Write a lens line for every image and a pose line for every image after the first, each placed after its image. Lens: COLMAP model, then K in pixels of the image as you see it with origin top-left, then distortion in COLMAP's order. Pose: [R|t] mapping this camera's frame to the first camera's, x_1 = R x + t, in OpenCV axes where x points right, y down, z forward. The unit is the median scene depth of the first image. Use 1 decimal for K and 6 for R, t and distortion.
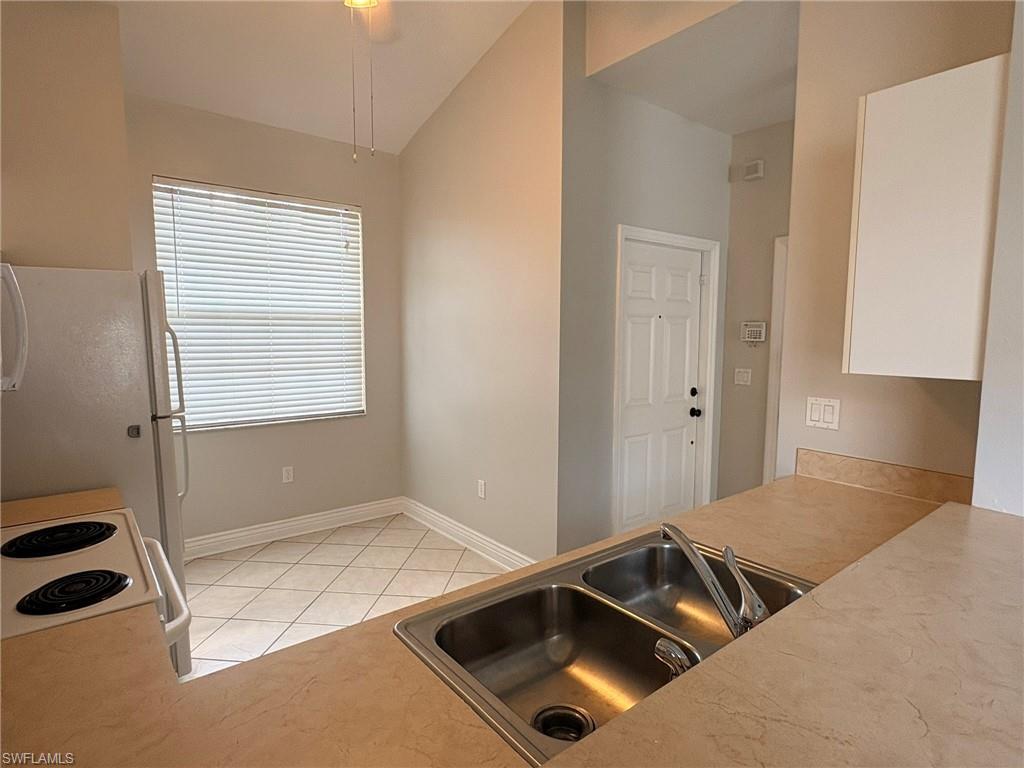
lens RADIAL K [[554.2, 0, 512.4], [0, 554.2, 387.3], [0, 0, 1]] dist [-0.001320, 0.003646]
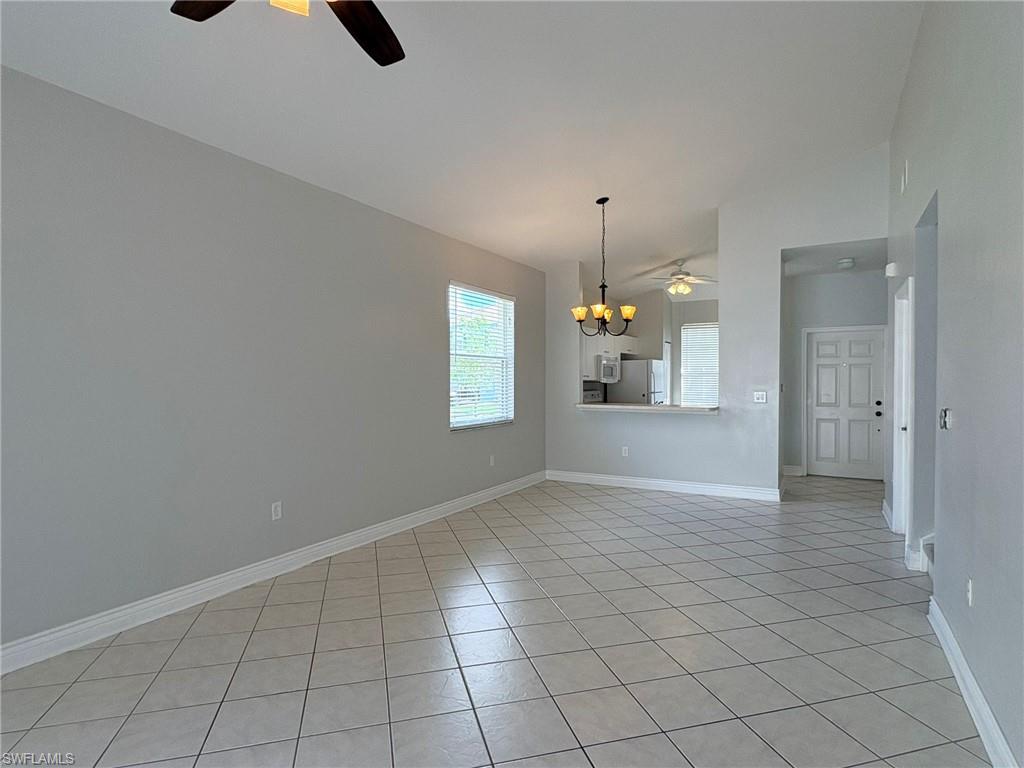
lens RADIAL K [[550.4, 0, 514.3], [0, 550.4, 384.0], [0, 0, 1]] dist [0.000368, 0.001207]
pose [[0.373151, 0.006626, -0.927747, 1.618014], [-0.092952, 0.995210, -0.030278, 0.117077], [0.923103, 0.097534, 0.371979, -0.863197]]
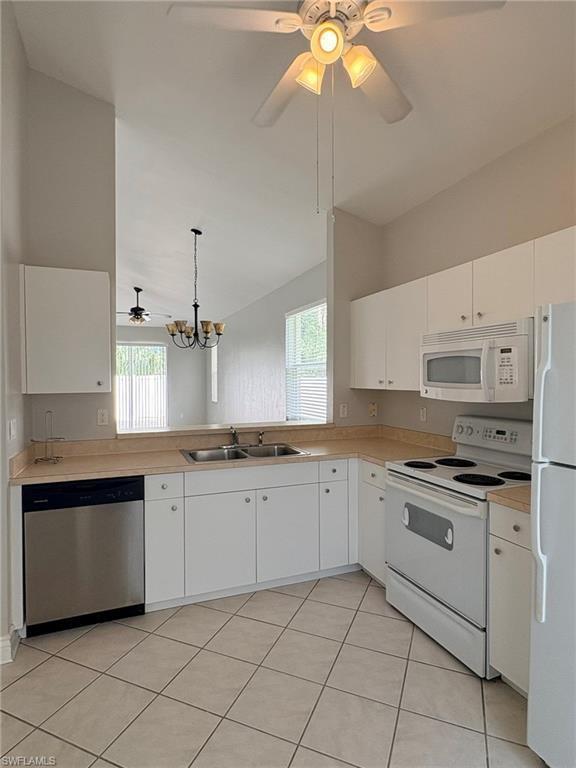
lens RADIAL K [[412.8, 0, 284.4], [0, 412.8, 383.5], [0, 0, 1]] dist [0.000368, 0.001207]
pose [[-0.957135, -0.003850, 0.289617, -0.226601], [0.028220, 0.993915, 0.106474, -0.089916], [-0.288265, 0.110083, -0.951202, 0.981390]]
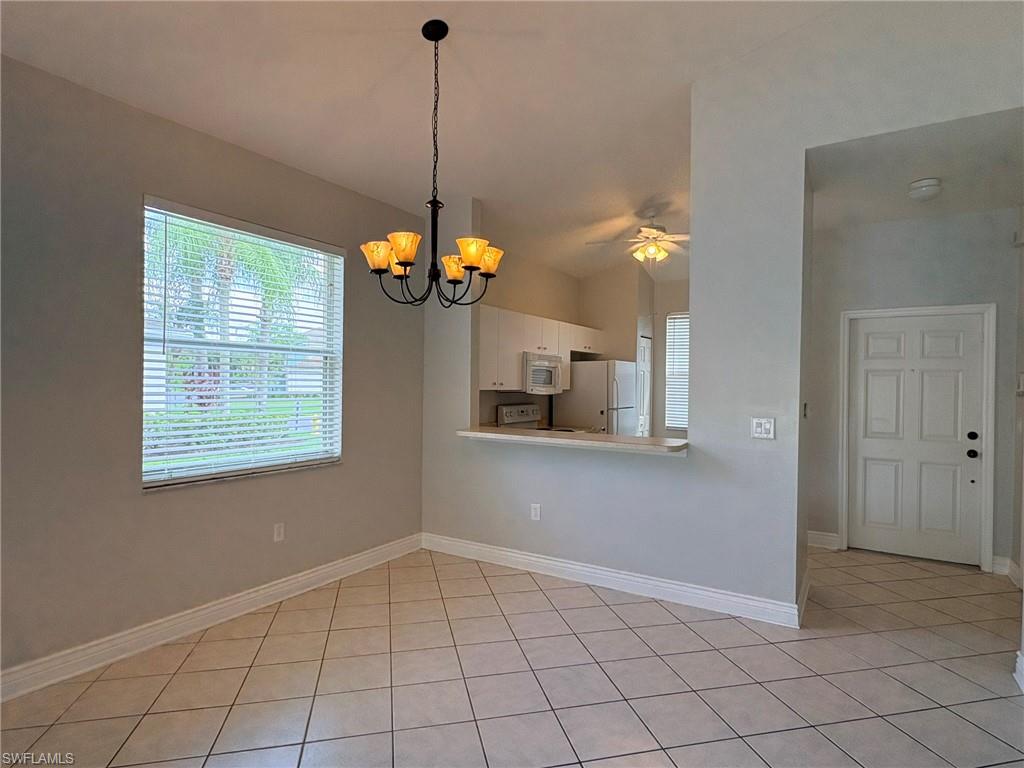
lens RADIAL K [[554.2, 0, 512.7], [0, 554.2, 385.8], [0, 0, 1]] dist [-0.001320, 0.003646]
pose [[0.333539, 0.005850, -0.942718, 1.084525], [-0.106890, 0.993767, -0.031652, 0.043775], [0.936657, 0.111324, 0.332086, -0.265149]]
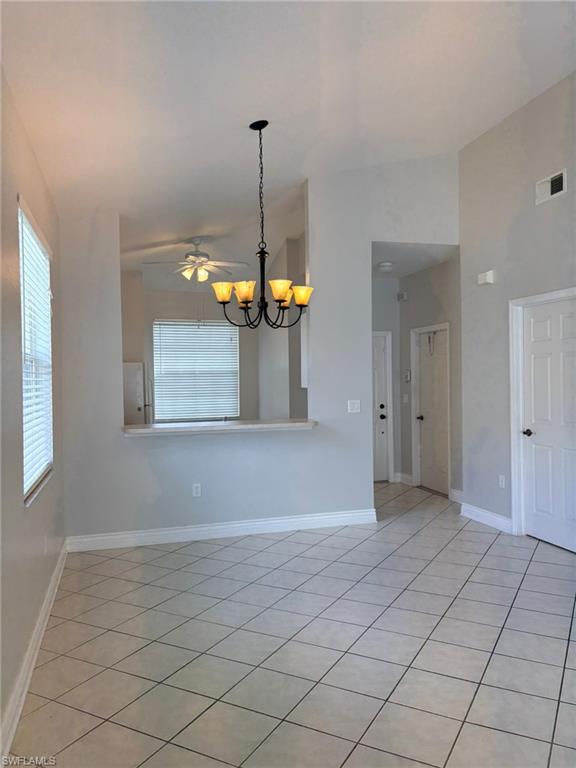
lens RADIAL K [[581.9, 0, 288.9], [0, 581.9, 384.2], [0, 0, 1]] dist [0.033473, -0.008454]
pose [[0.925181, -0.013542, -0.379284, 0.810031], [-0.020462, 0.996130, -0.085480, 0.113885], [0.378974, 0.086845, 0.921323, -1.042597]]
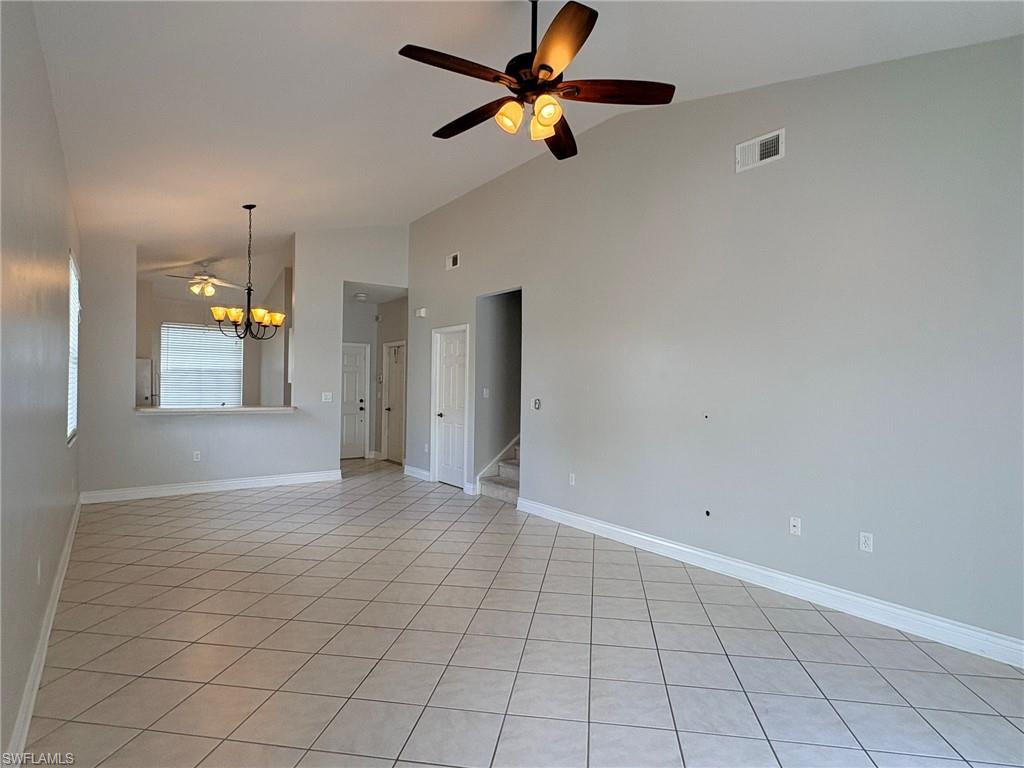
lens RADIAL K [[550.4, 0, 512.3], [0, 550.4, 386.7], [0, 0, 1]] dist [0.000368, 0.001207]
pose [[0.999023, 0.010757, -0.042871, 1.143999], [-0.015010, 0.994860, -0.100138, 0.189976], [0.041574, 0.100684, 0.994049, -1.534762]]
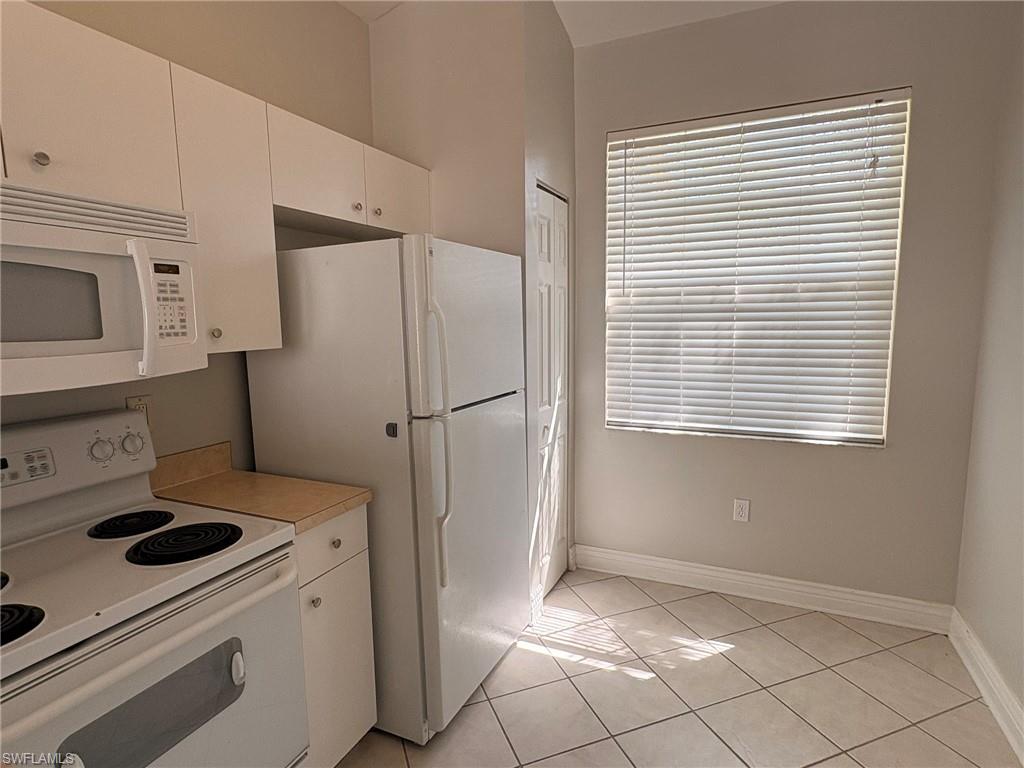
lens RADIAL K [[550.4, 0, 514.4], [0, 550.4, 386.9], [0, 0, 1]] dist [0.000368, 0.001207]
pose [[0.451915, 0.103213, -0.886070, 0.078400], [-0.075190, 0.994157, 0.077454, -0.035120], [0.888886, 0.031621, 0.457035, 0.412498]]
